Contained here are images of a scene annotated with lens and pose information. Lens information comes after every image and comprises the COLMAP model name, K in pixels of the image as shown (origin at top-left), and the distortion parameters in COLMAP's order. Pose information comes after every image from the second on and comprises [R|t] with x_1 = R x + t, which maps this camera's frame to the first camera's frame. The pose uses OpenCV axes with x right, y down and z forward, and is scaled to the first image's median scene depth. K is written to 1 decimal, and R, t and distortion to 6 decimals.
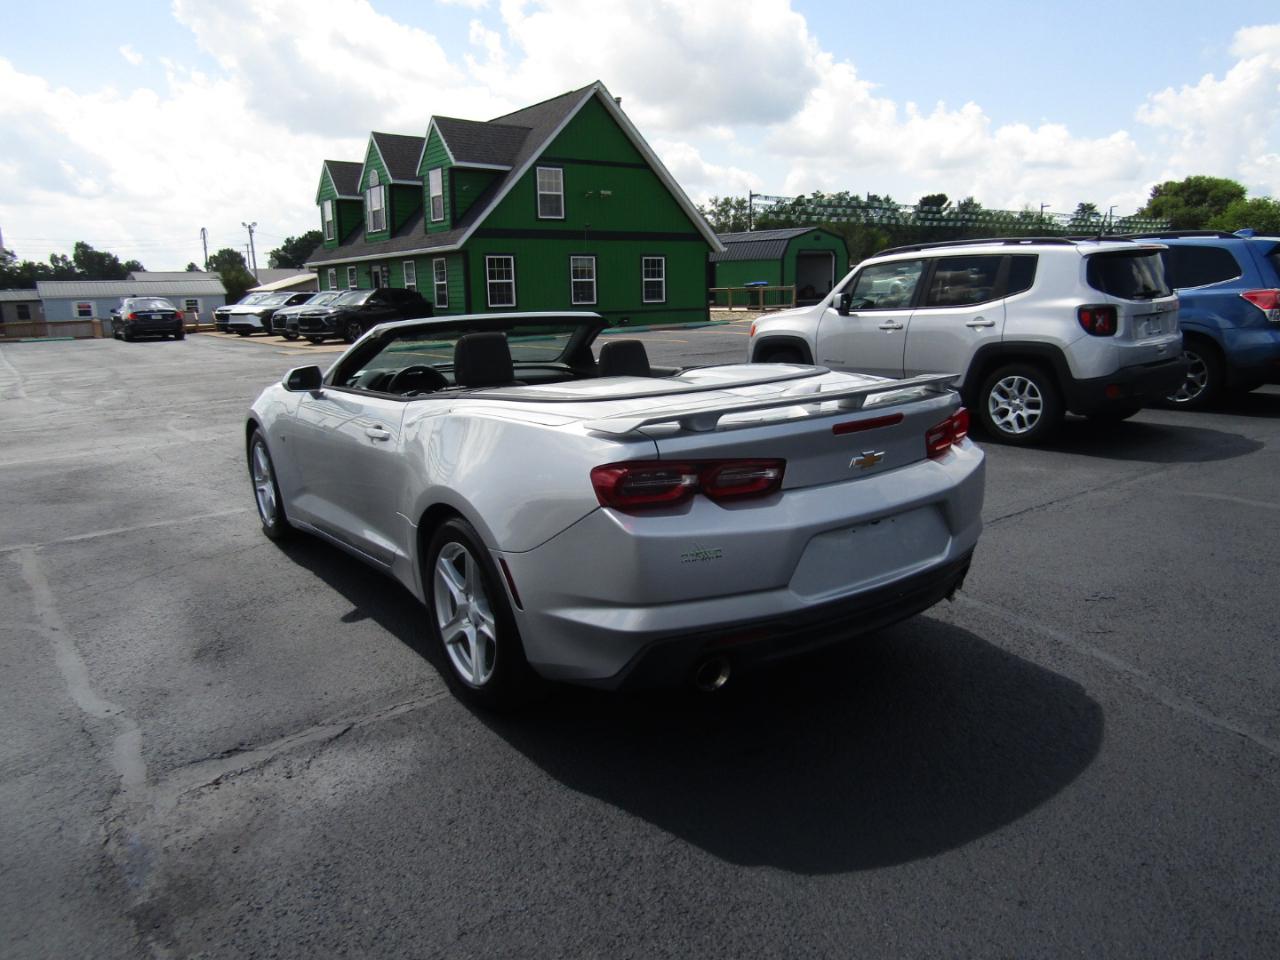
lens RADIAL K [[902.9, 0, 644.6], [0, 902.9, 479.3], [0, 0, 1]] dist [-0.009722, -0.006444]
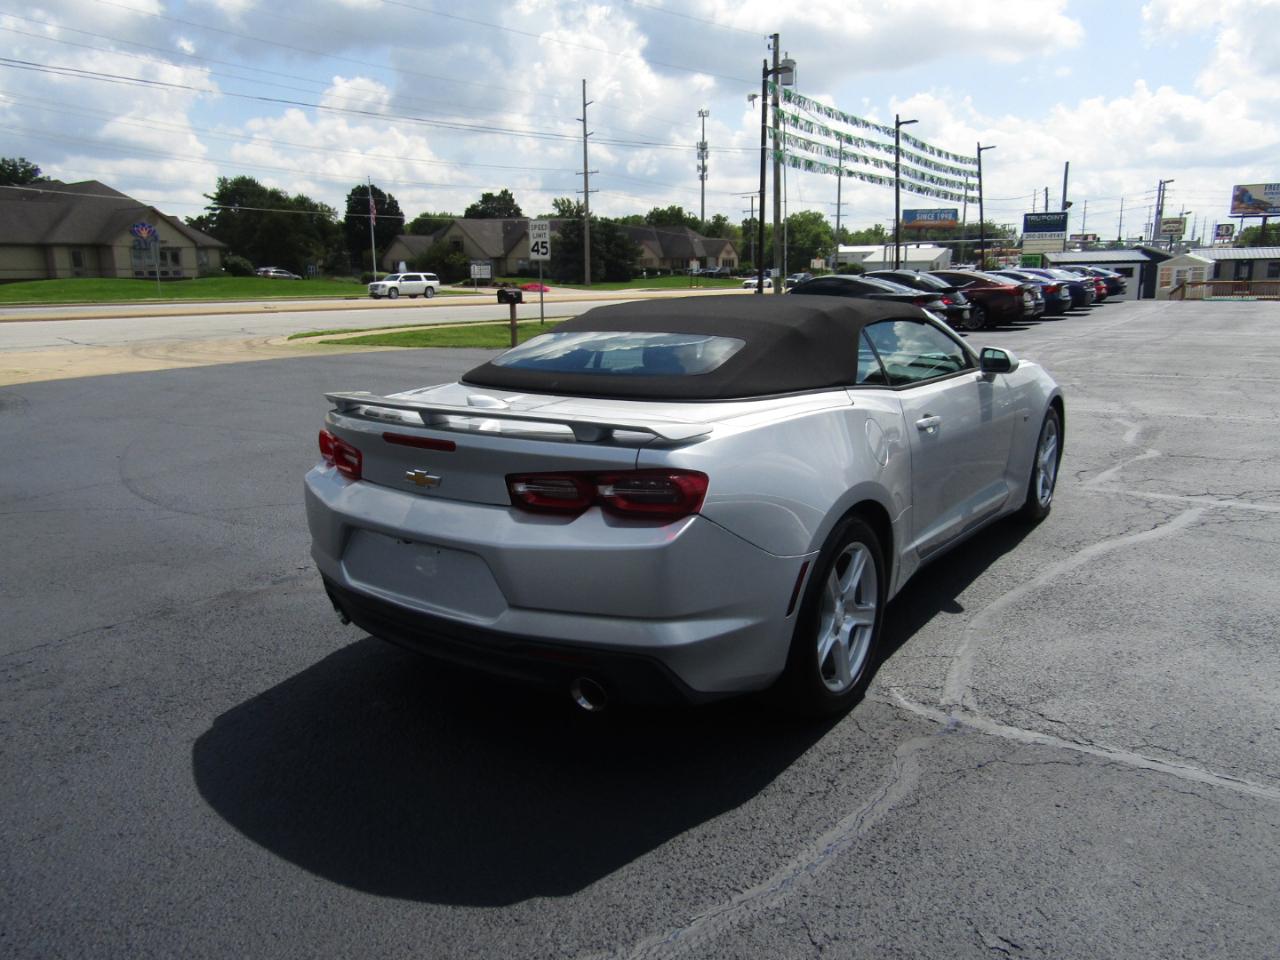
lens RADIAL K [[902.9, 0, 644.6], [0, 902.9, 479.3], [0, 0, 1]] dist [-0.009722, -0.006444]
pose [[0.294739, 0.232291, -0.926914, 0.469031], [-0.186996, 0.965271, 0.182442, -0.093831], [0.937103, 0.119557, 0.327941, 0.350799]]
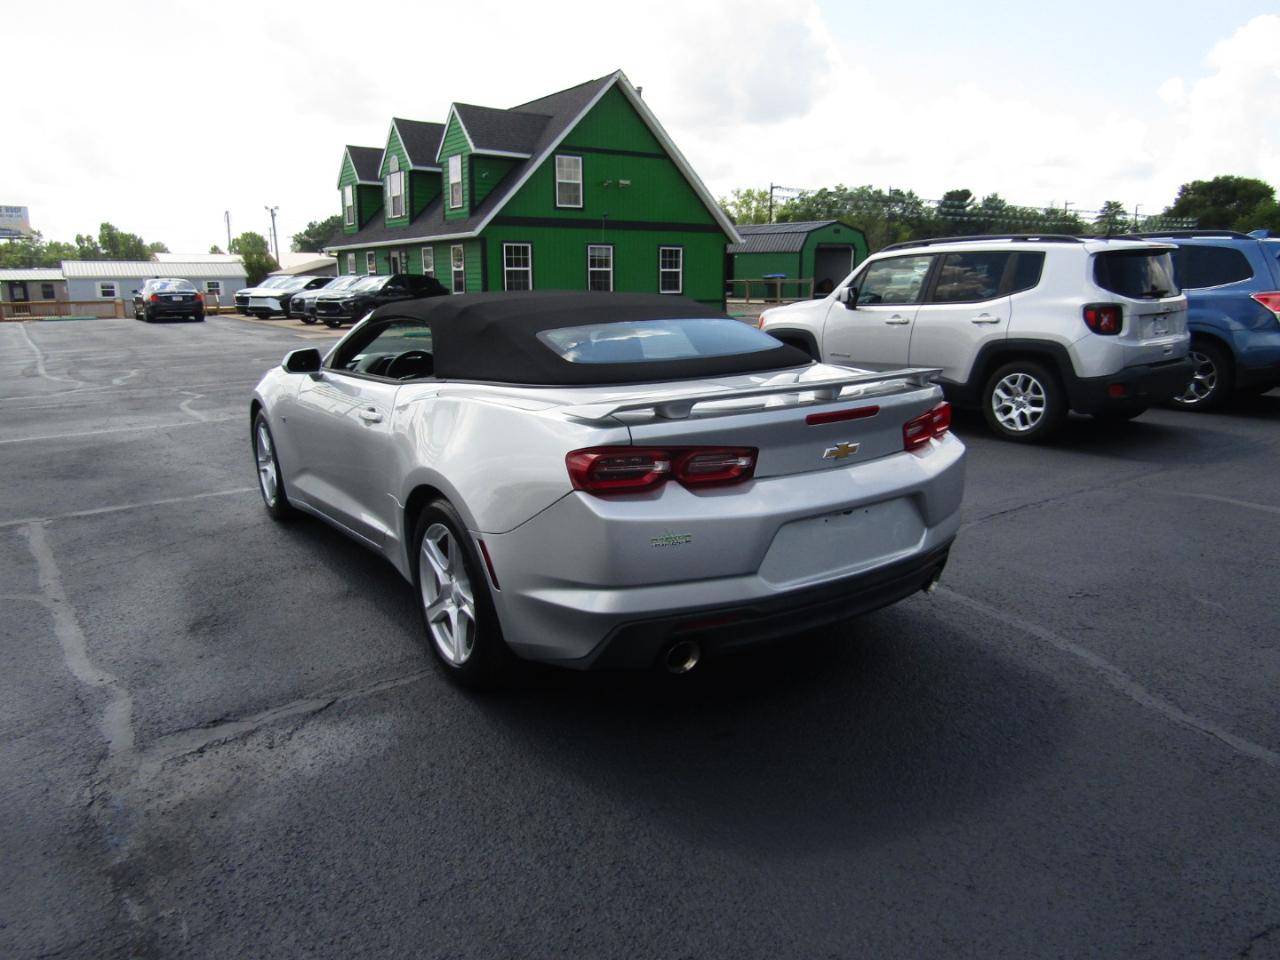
lens RADIAL K [[902.9, 0, 644.6], [0, 902.9, 479.3], [0, 0, 1]] dist [-0.009722, -0.006444]
pose [[0.999588, 0.022357, -0.018024, 0.016982], [-0.022176, 0.999702, 0.010185, 0.001839], [0.018247, -0.009781, 0.999786, -0.006660]]
